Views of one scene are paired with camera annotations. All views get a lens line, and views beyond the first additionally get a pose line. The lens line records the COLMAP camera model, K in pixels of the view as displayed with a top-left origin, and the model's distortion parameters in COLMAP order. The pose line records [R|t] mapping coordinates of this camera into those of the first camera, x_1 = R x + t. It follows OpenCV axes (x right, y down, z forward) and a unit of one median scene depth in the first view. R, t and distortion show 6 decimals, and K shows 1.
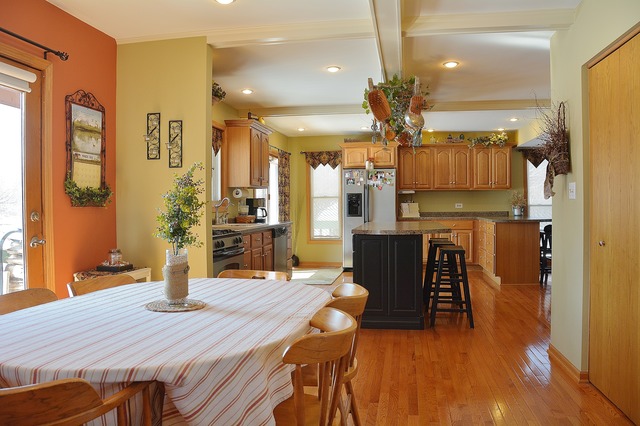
lens RADIAL K [[500.5, 0, 320.0], [0, 500.5, 213.0], [0, 0, 1]] dist [-0.170729, 0.126600]
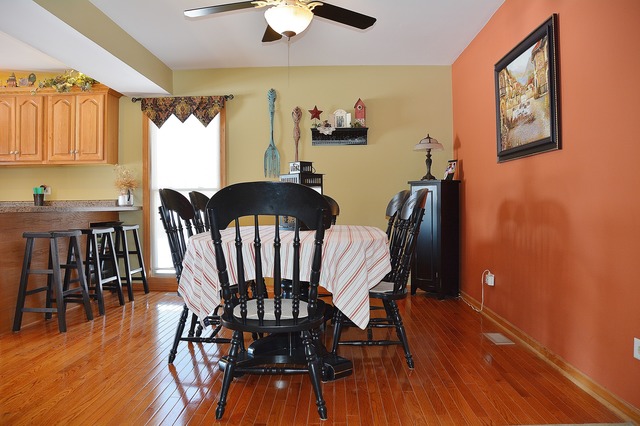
lens RADIAL K [[500.5, 0, 320.0], [0, 500.5, 213.0], [0, 0, 1]] dist [-0.170729, 0.126600]
pose [[0.989735, 0.002106, 0.142900, 0.652263], [-0.003480, 0.999950, 0.009369, 0.007617], [-0.142873, -0.009770, 0.989693, 0.423976]]
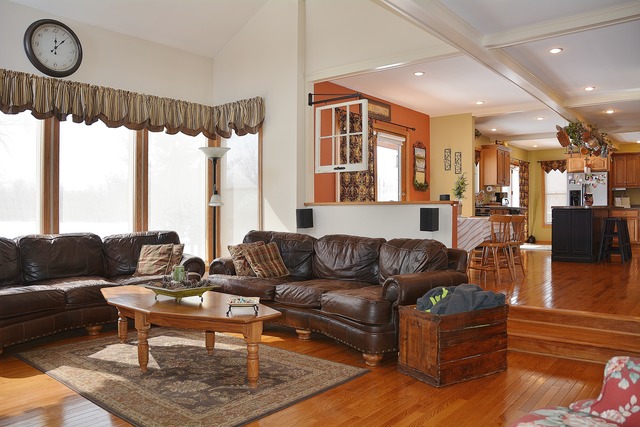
lens RADIAL K [[500.5, 0, 320.0], [0, 500.5, 213.5], [0, 0, 1]] dist [-0.170729, 0.126600]
pose [[0.872084, 0.011416, -0.489224, 0.117975], [-0.016869, 0.999835, -0.006740, 0.052112], [0.489066, 0.014130, 0.872132, -0.578320]]
